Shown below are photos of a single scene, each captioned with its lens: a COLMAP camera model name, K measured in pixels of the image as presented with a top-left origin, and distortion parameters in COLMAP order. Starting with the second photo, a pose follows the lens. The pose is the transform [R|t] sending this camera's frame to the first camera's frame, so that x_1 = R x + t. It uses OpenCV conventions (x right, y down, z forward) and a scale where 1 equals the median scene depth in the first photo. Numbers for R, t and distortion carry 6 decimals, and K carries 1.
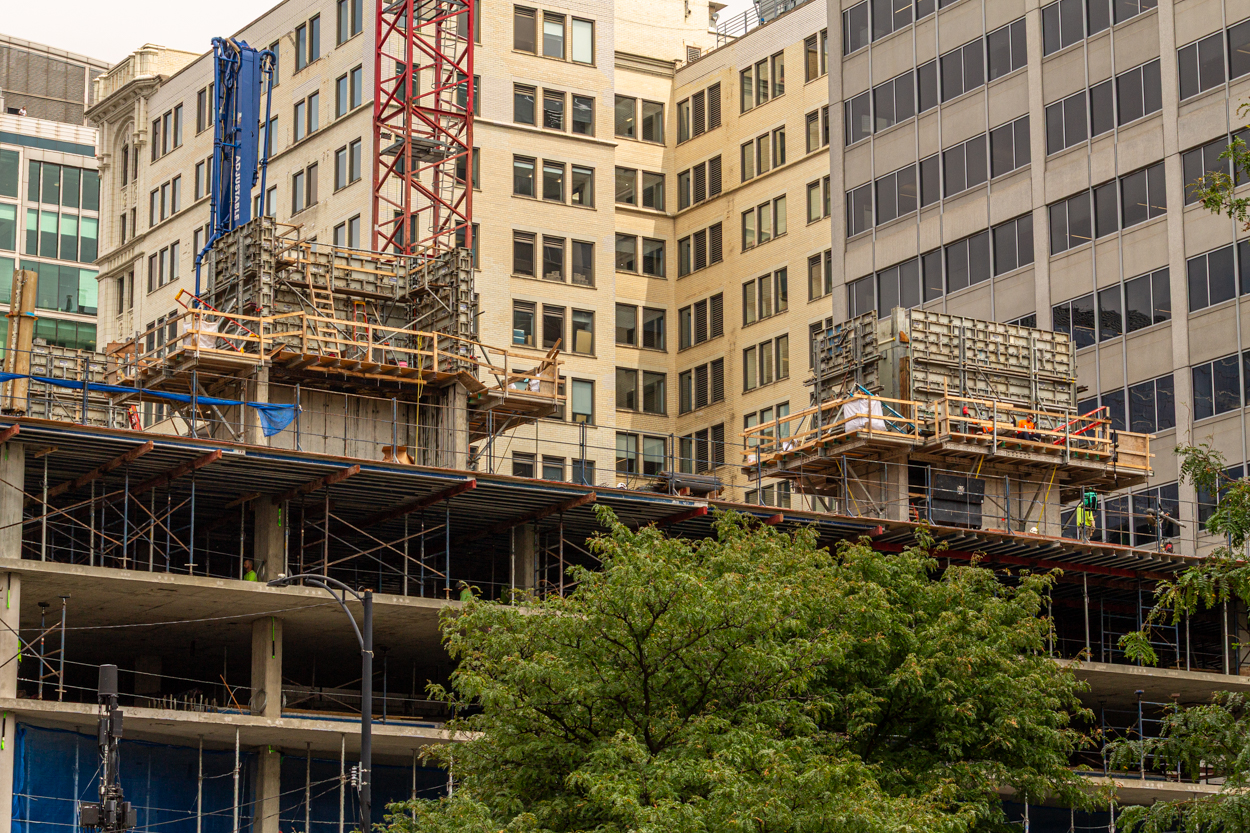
lens RADIAL K [[3288.4, 0, 656.0], [0, 3288.4, 419.6], [0, 0, 1]] dist [0.033201, -1.099242]
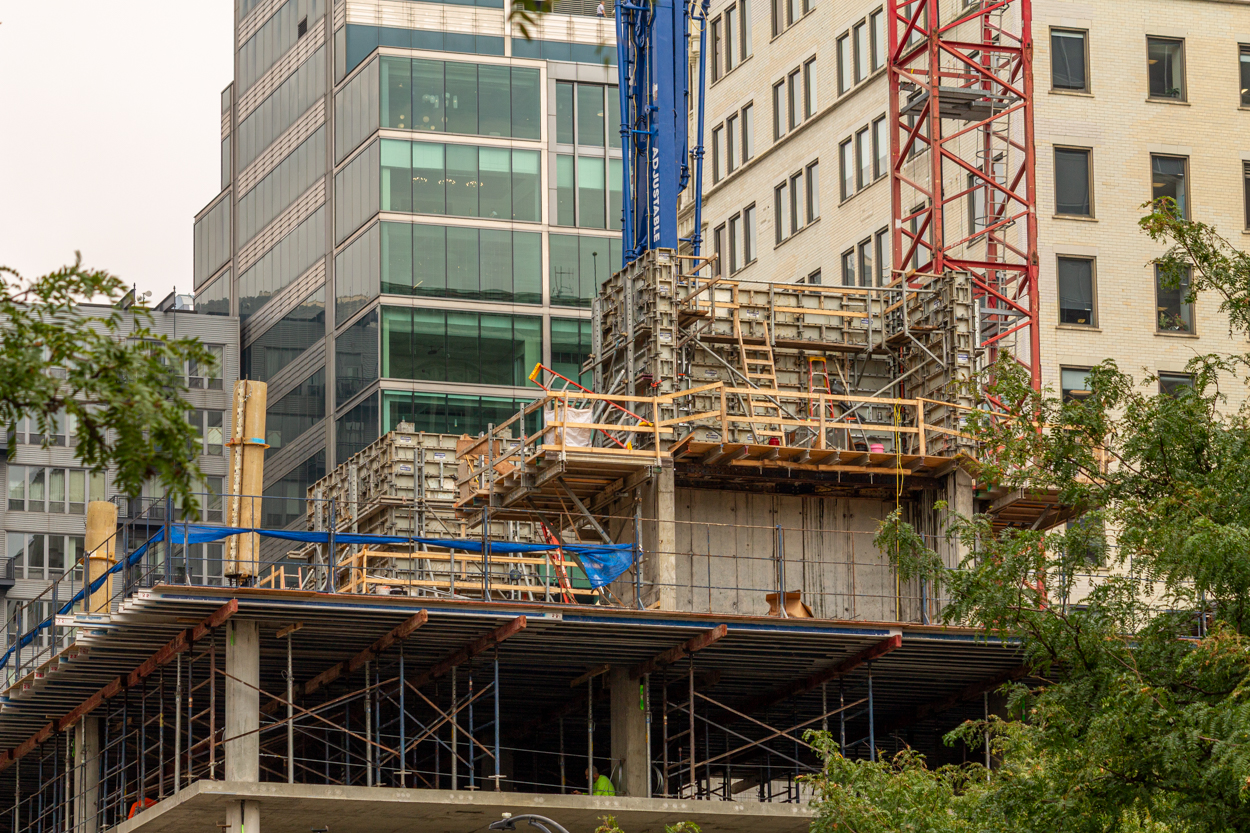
lens RADIAL K [[5385.5, 0, 625.0], [0, 5385.5, 416.5], [0, 0, 1]] dist [0.056018, -0.205375]
pose [[0.976167, -0.054299, -0.210118, 0.111683], [0.055280, 0.998470, -0.001207, -0.025496], [0.209862, -0.010437, 0.977675, -0.115333]]
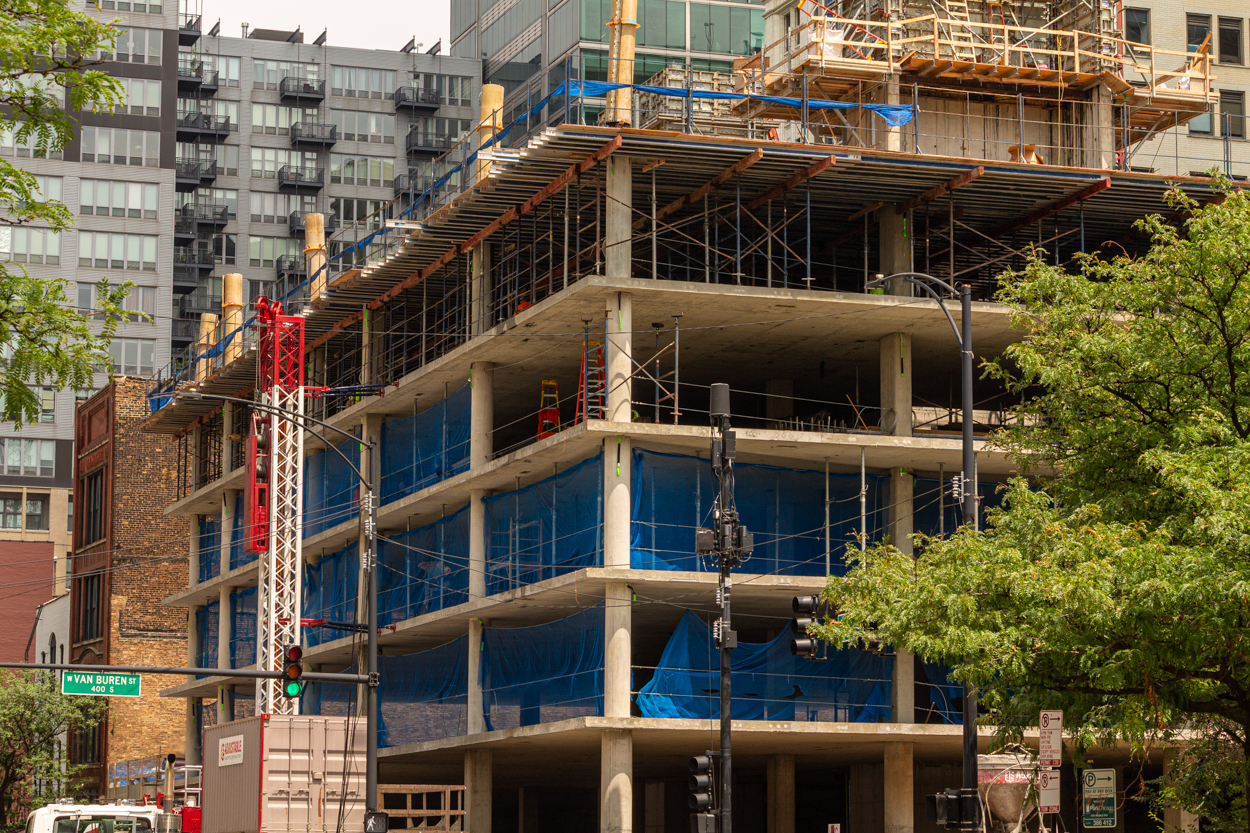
lens RADIAL K [[3288.4, 0, 656.0], [0, 3288.4, 419.6], [0, 0, 1]] dist [0.033201, -1.099242]
pose [[0.976506, -0.024785, -0.214060, 0.014580], [0.041045, 0.996571, 0.071850, 0.011959], [0.211545, -0.078948, 0.974174, 0.050832]]
